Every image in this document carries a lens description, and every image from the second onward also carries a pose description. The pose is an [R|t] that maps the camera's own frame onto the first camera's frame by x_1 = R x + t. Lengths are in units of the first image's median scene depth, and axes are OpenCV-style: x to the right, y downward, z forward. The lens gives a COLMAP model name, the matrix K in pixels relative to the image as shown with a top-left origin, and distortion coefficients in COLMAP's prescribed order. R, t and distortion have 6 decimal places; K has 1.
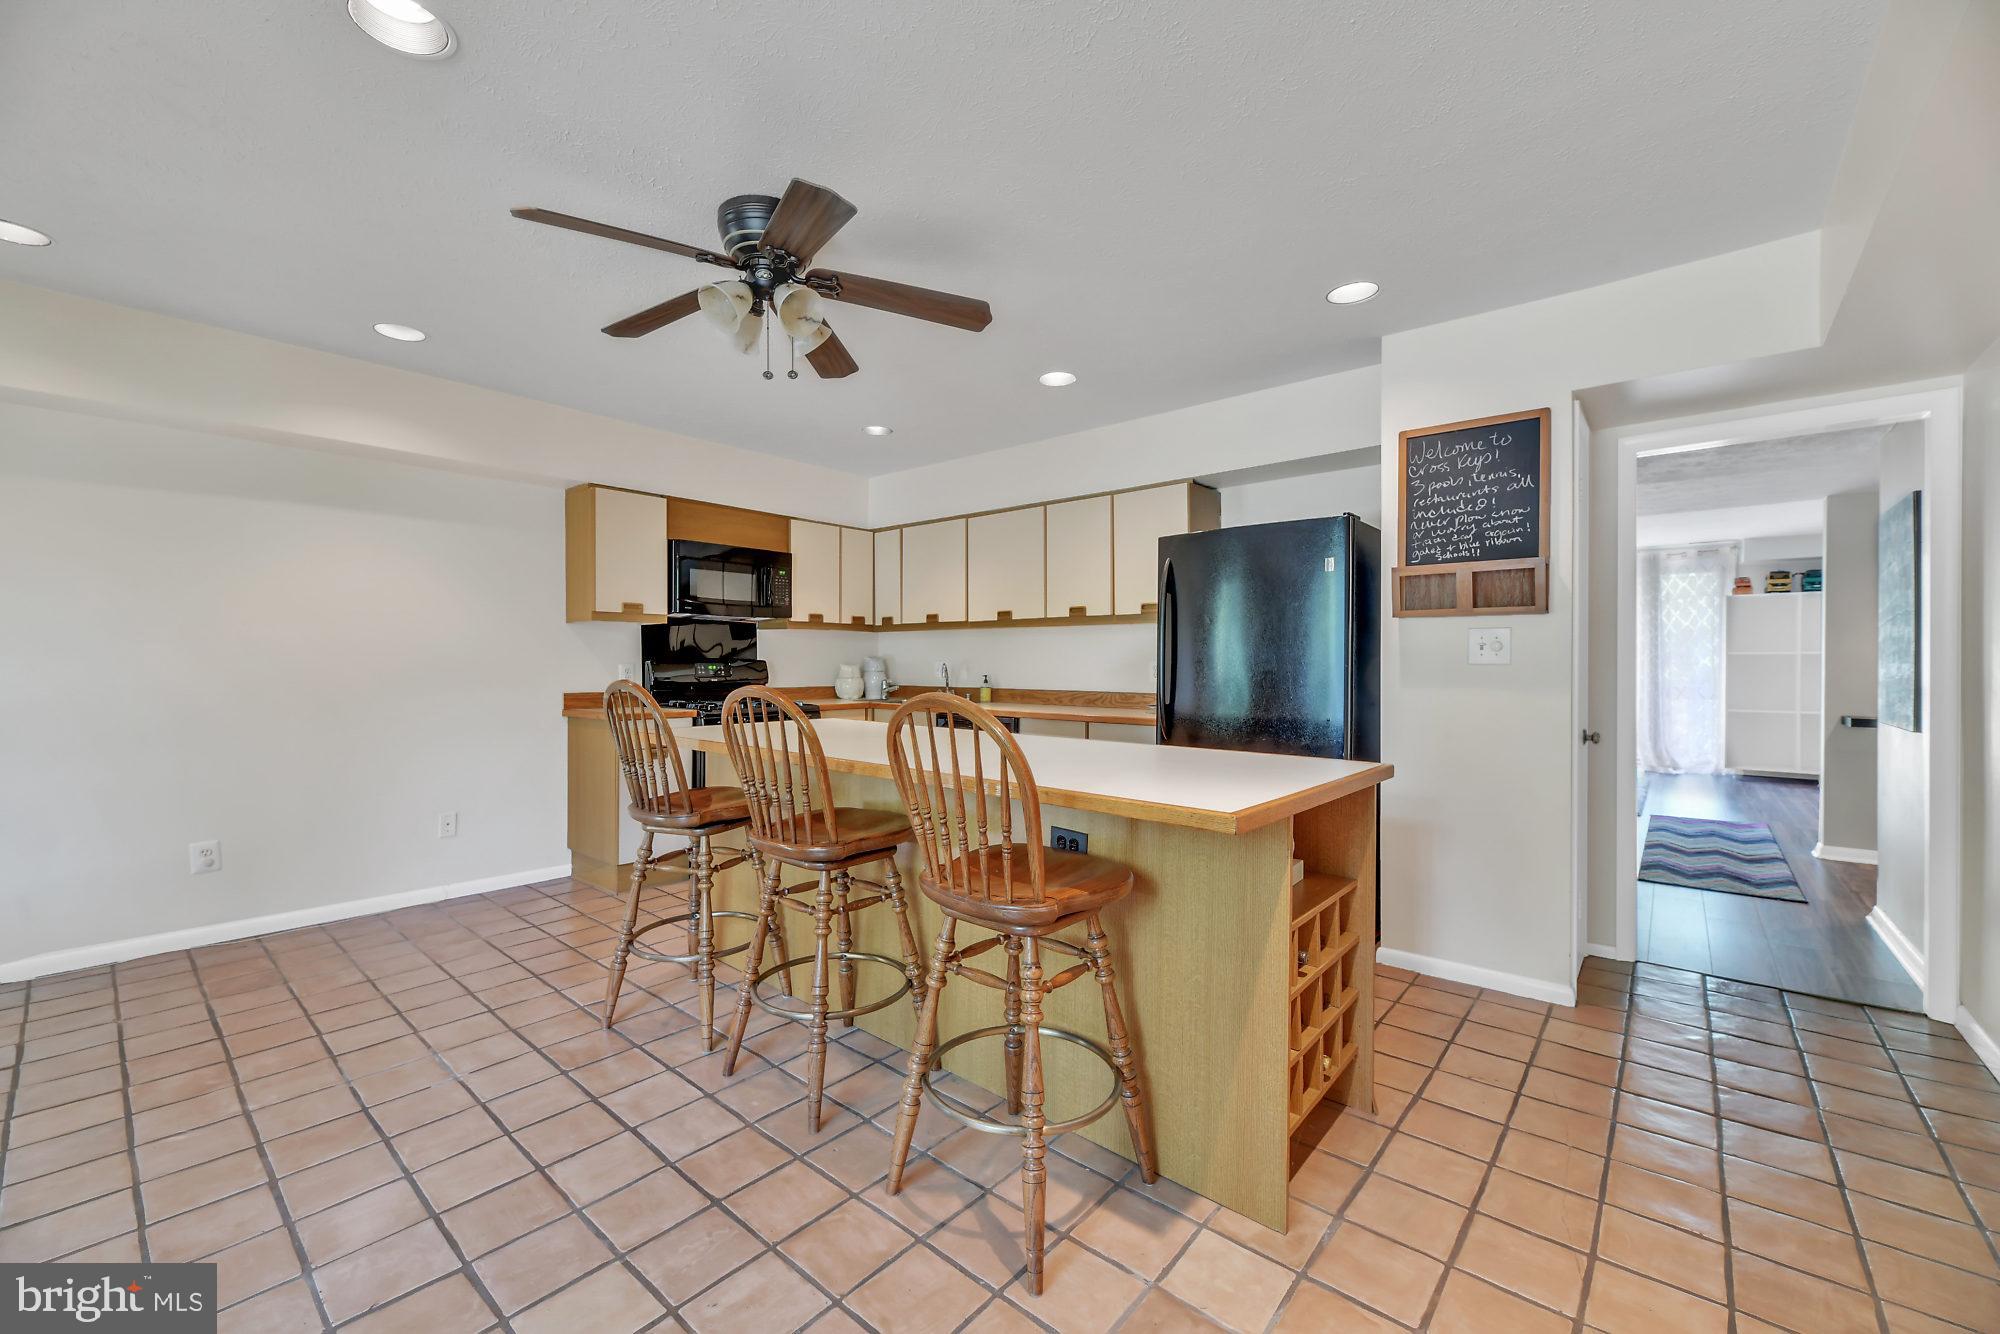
lens RADIAL K [[801.6, 0, 993.2], [0, 801.6, 663.2], [0, 0, 1]] dist [0.001808, -0.000165]
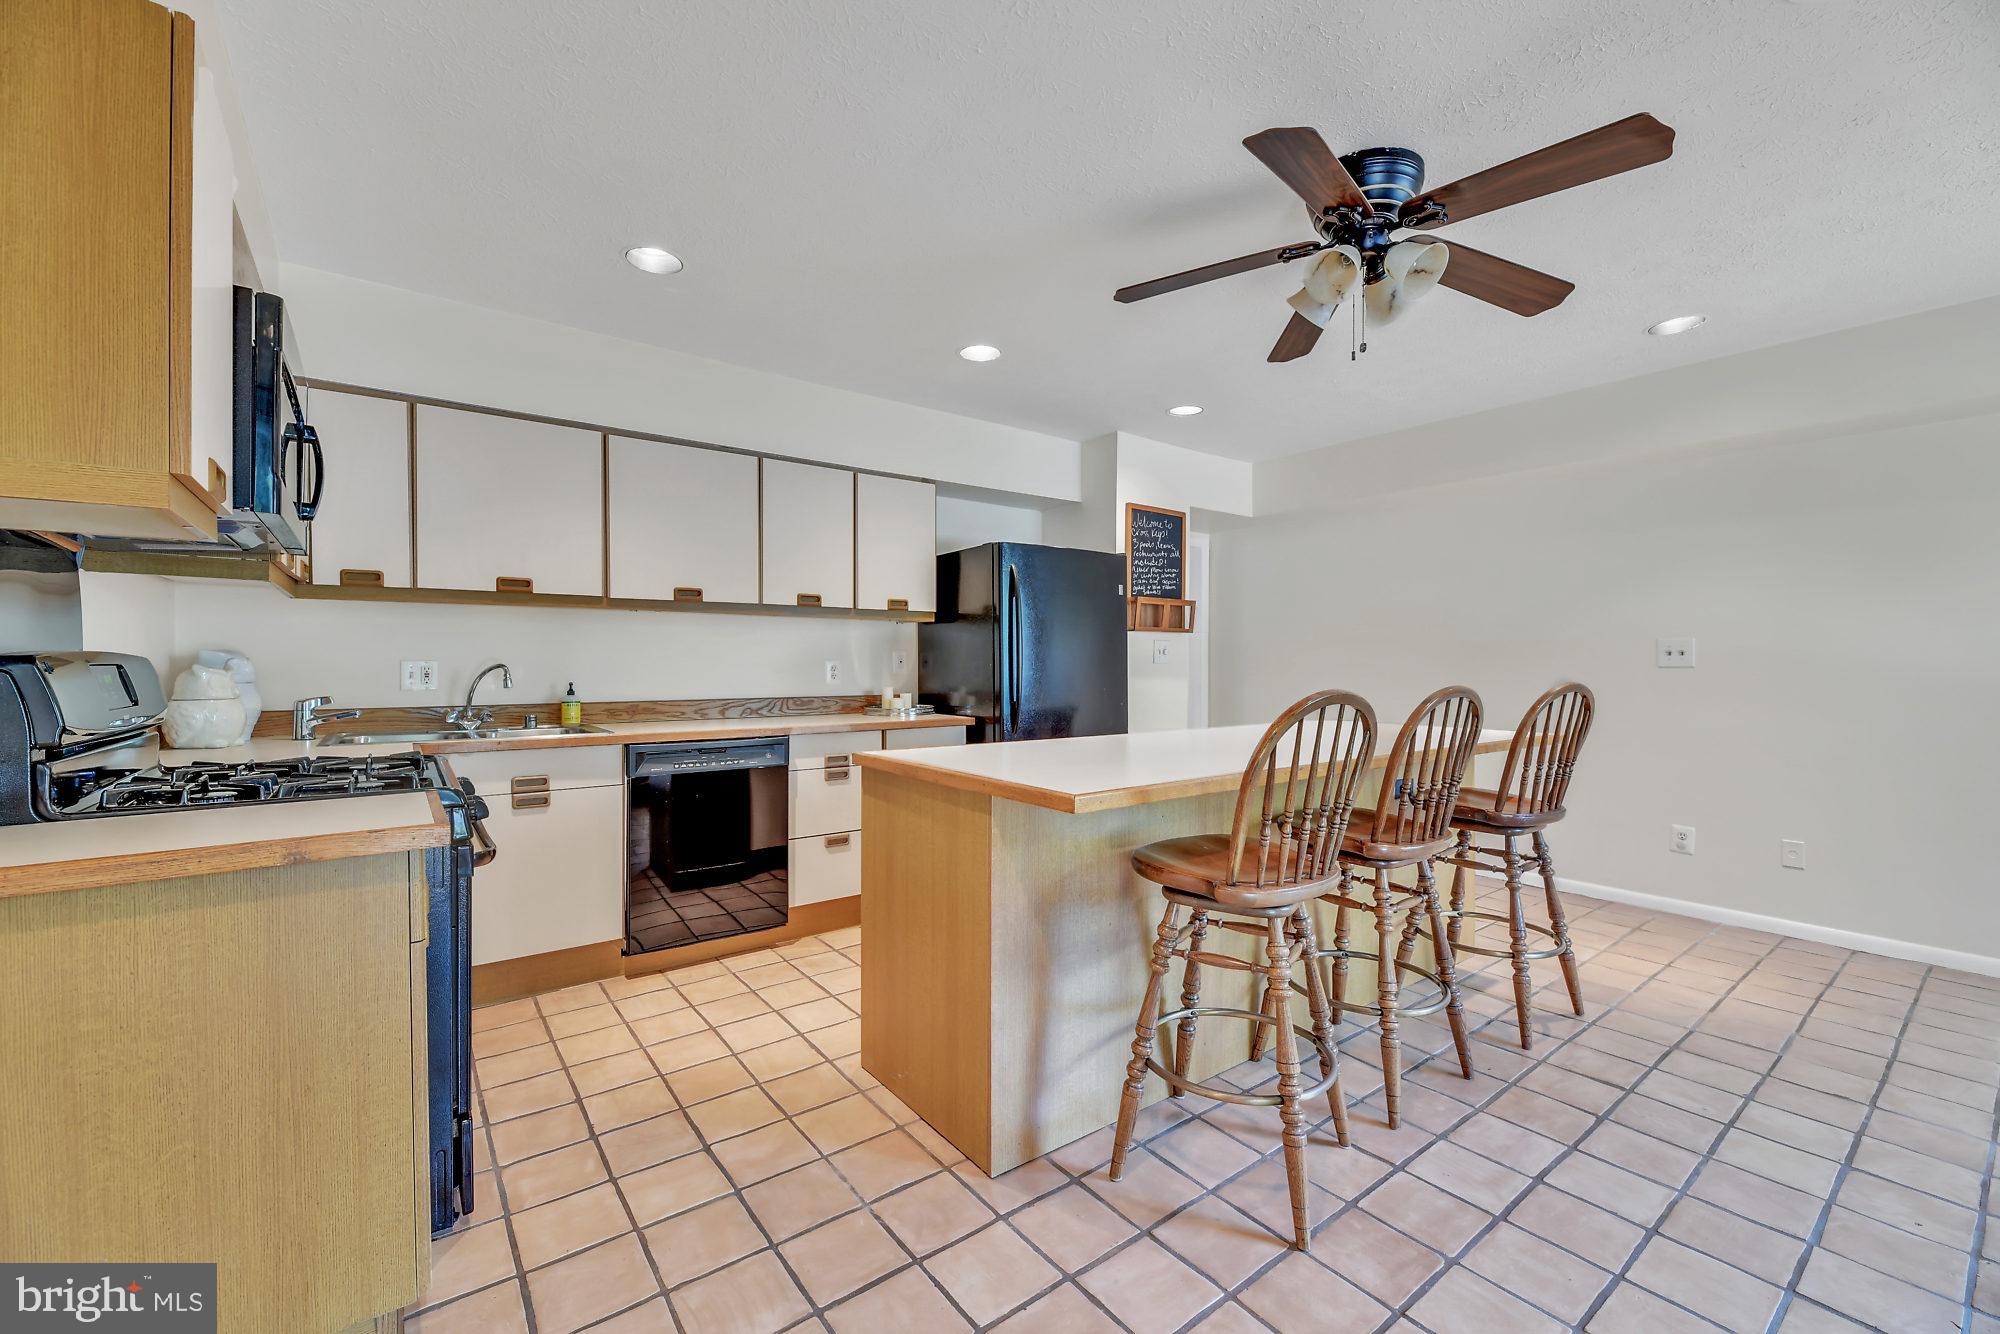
lens RADIAL K [[809.7, 0, 1006.4], [0, 809.7, 662.2], [0, 0, 1]] dist [0.000984, 0.000210]
pose [[0.208186, -0.002371, 0.978086, -0.691824], [-0.001273, 0.999996, 0.002695, -0.003445], [-0.978088, -0.001806, 0.208182, 0.655360]]
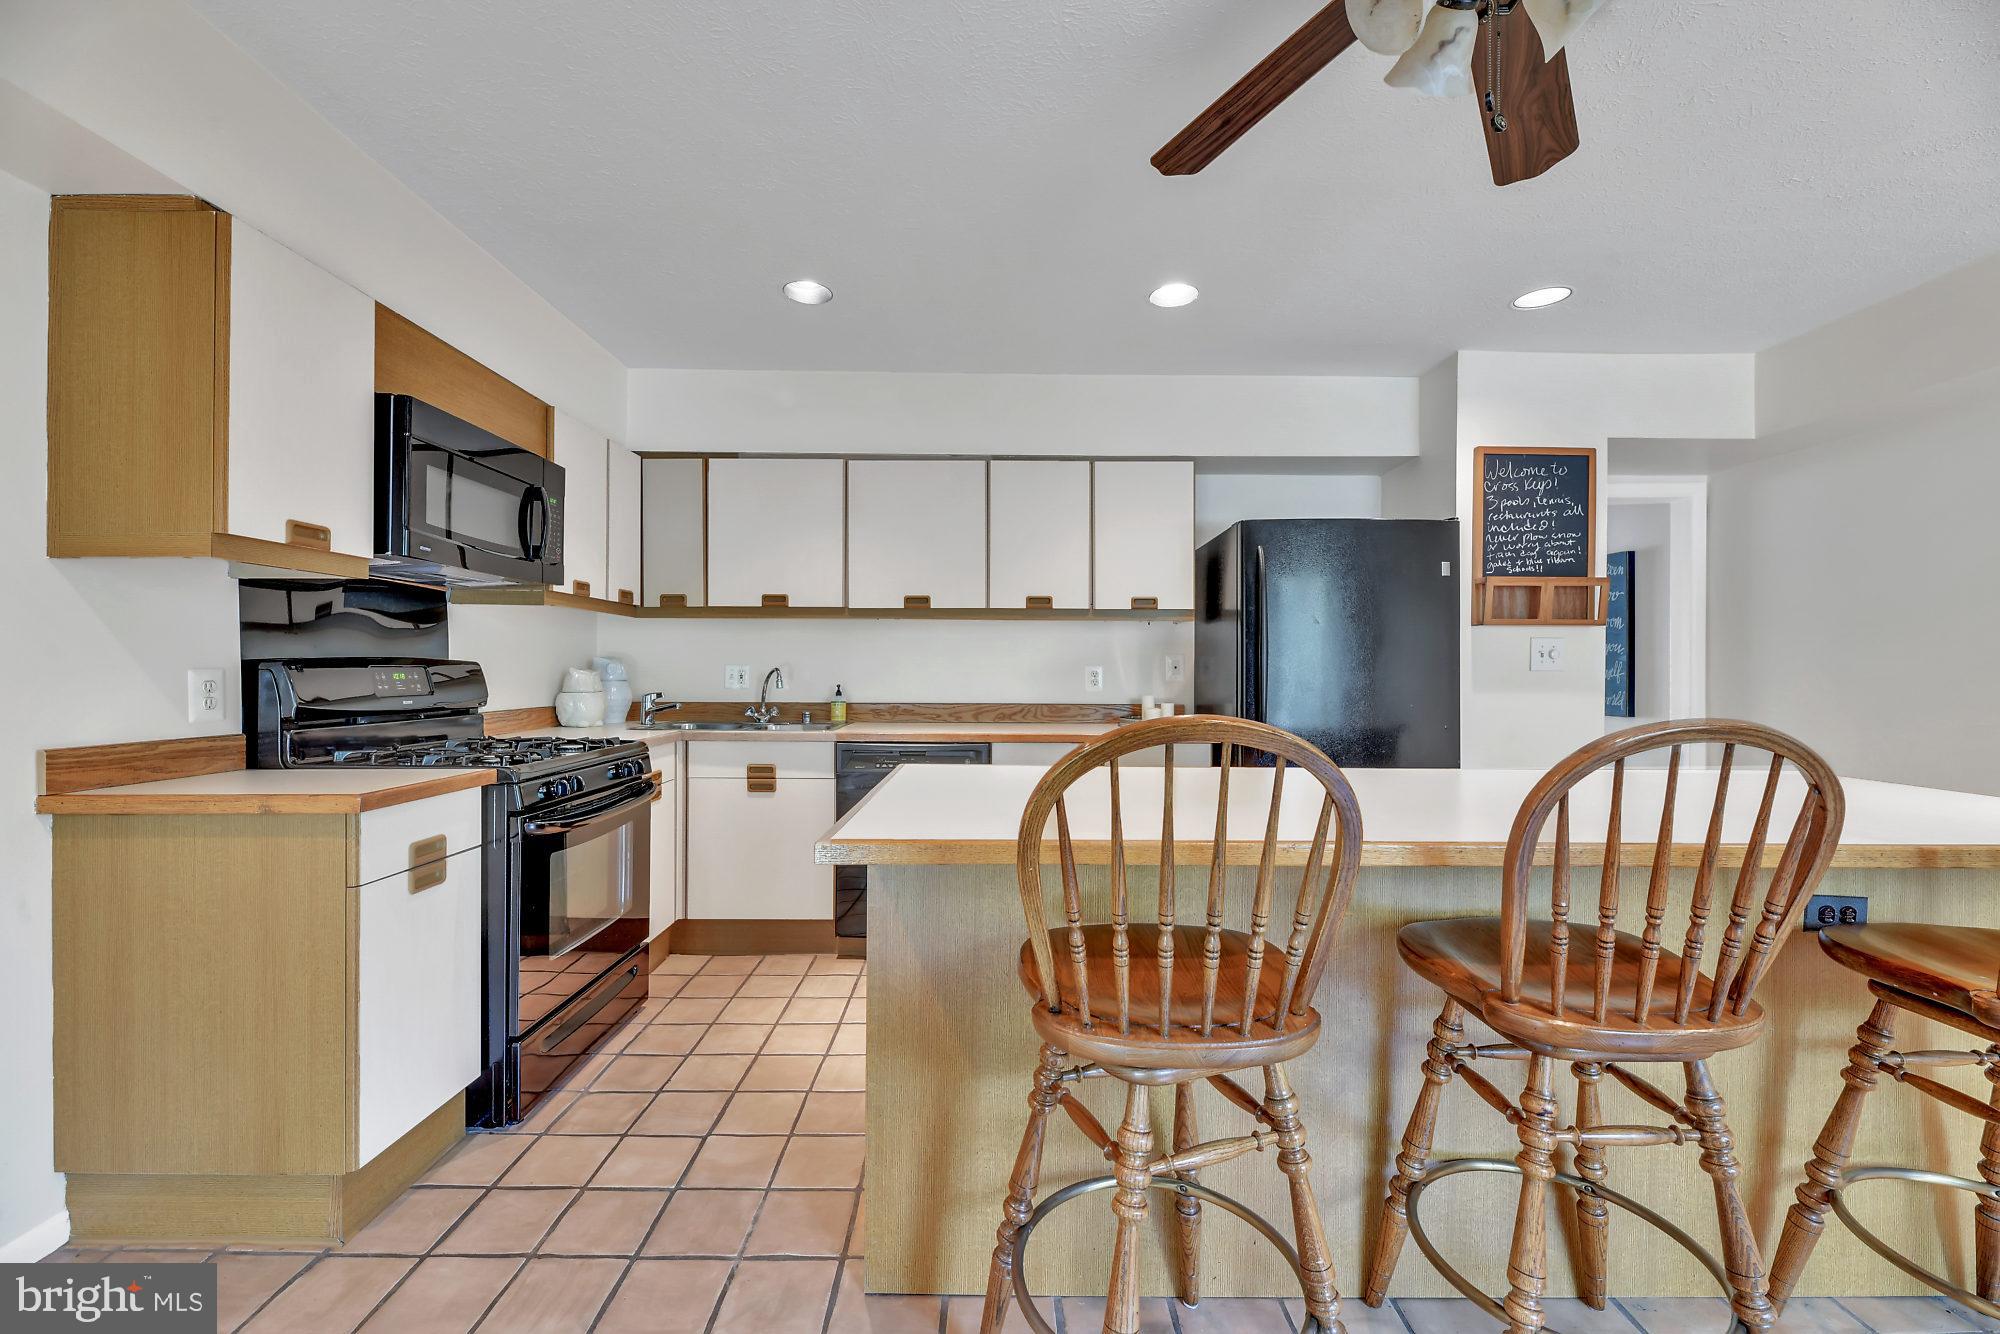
lens RADIAL K [[809.7, 0, 1006.4], [0, 809.7, 662.2], [0, 0, 1]] dist [0.000984, 0.000210]
pose [[0.749772, 0.004916, 0.661678, -0.461360], [-0.002567, 0.999986, -0.004520, -0.002191], [-0.661691, 0.001690, 0.749775, 0.444494]]
